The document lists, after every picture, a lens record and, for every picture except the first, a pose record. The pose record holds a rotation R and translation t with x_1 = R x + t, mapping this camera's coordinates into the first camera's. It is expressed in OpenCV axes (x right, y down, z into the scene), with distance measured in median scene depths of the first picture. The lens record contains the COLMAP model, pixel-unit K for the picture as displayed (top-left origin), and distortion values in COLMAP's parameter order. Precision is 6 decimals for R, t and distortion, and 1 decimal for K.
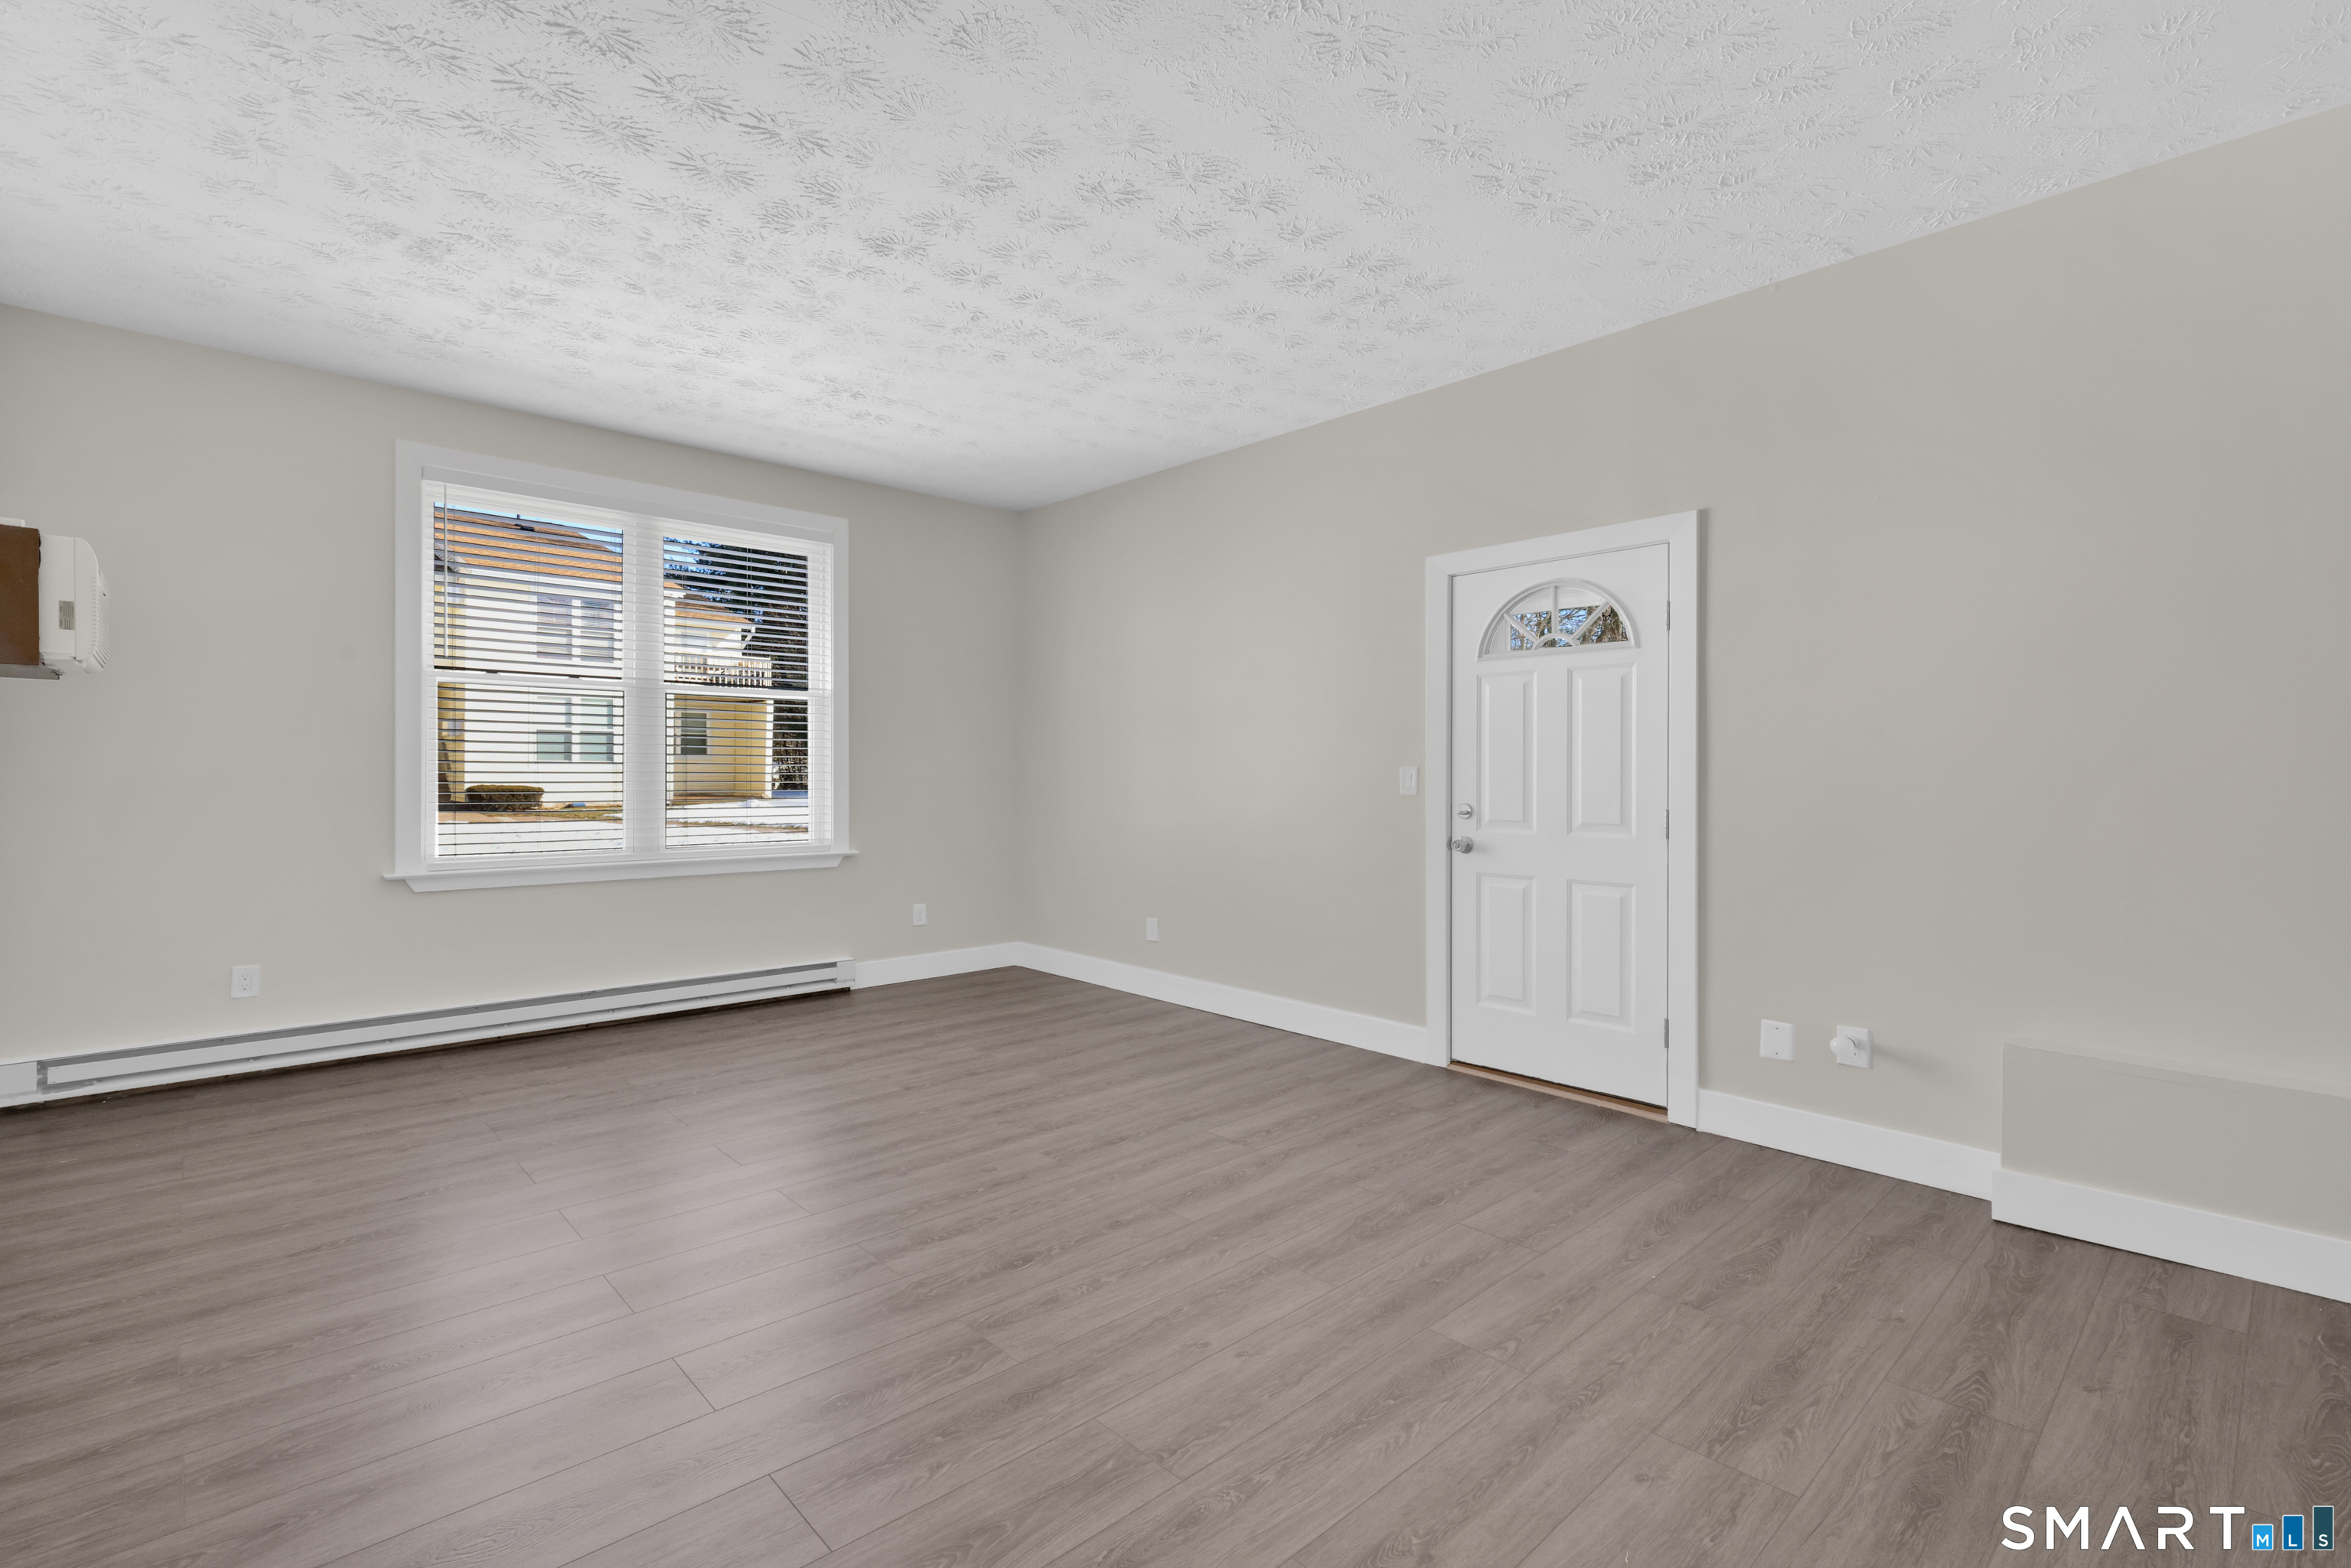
lens RADIAL K [[996.7, 0, 1152.7], [0, 996.7, 776.8], [0, 0, 1]] dist [-0.007801, 0.001485]
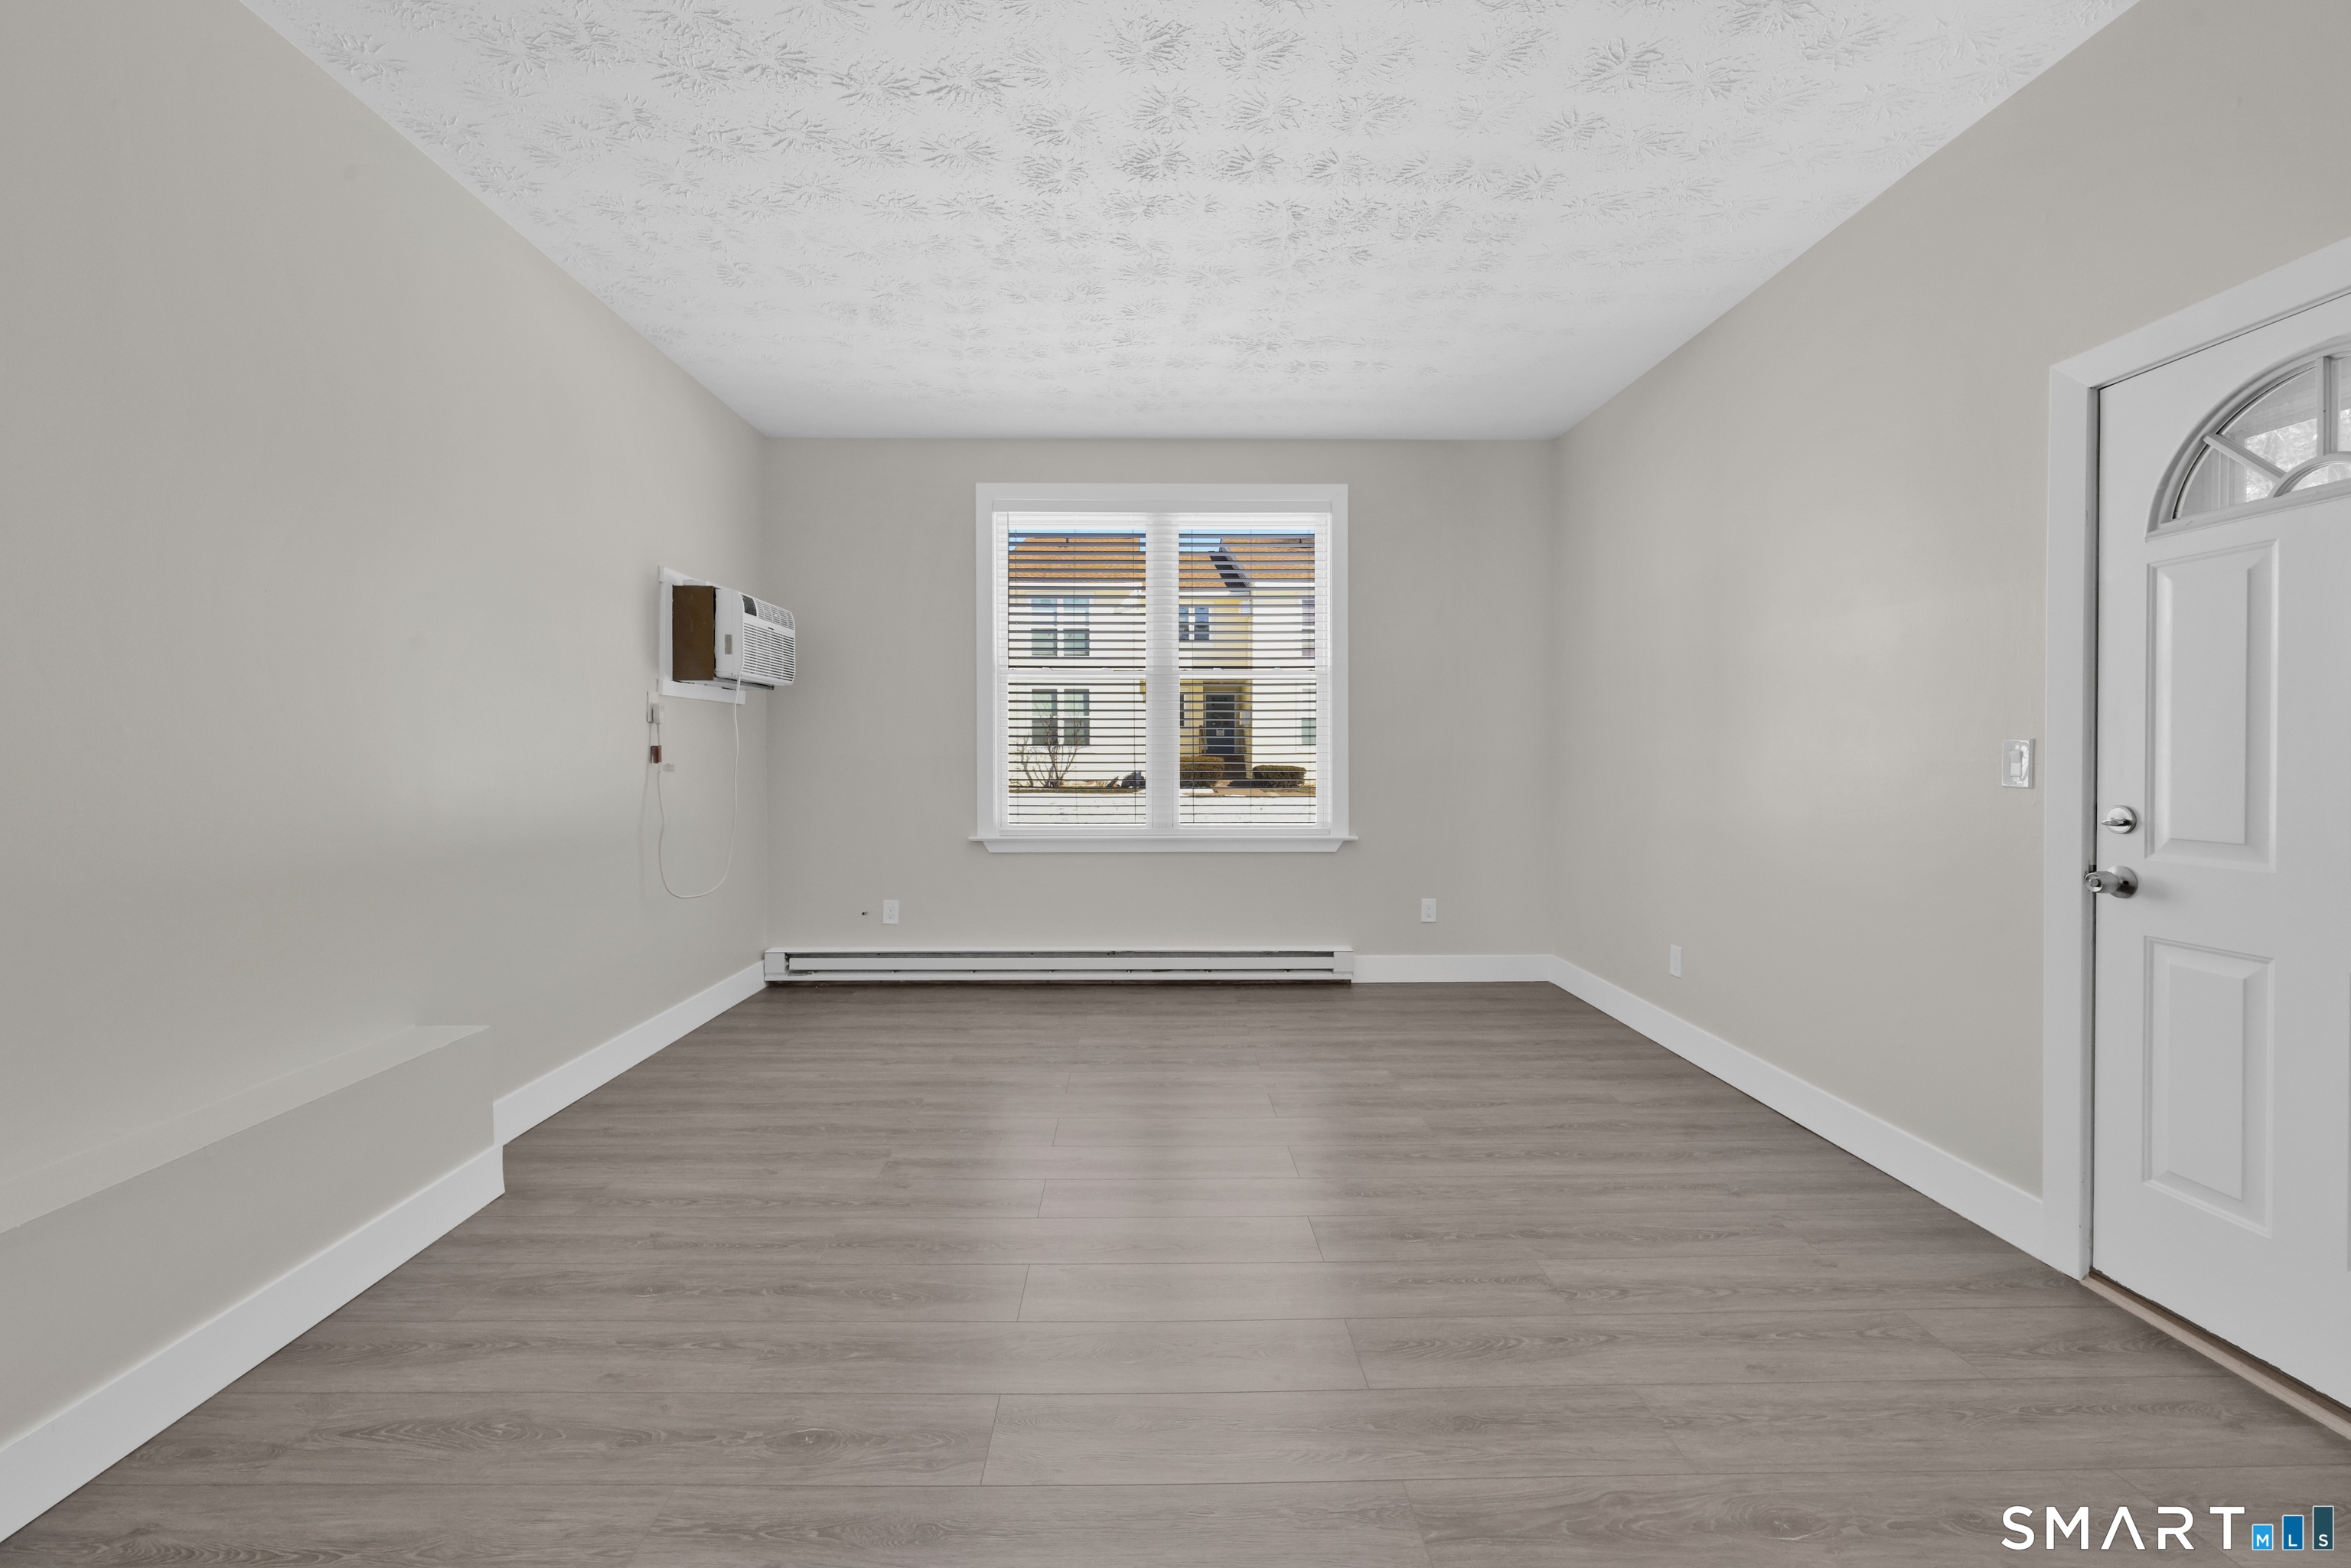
lens RADIAL K [[996.7, 0, 1168.0], [0, 996.7, 767.0], [0, 0, 1]] dist [-0.007801, 0.001485]
pose [[0.766186, 0.005630, -0.642594, 0.277289], [0.000314, 0.999958, 0.009135, 0.000871], [0.642618, -0.007201, 0.766153, 0.271848]]
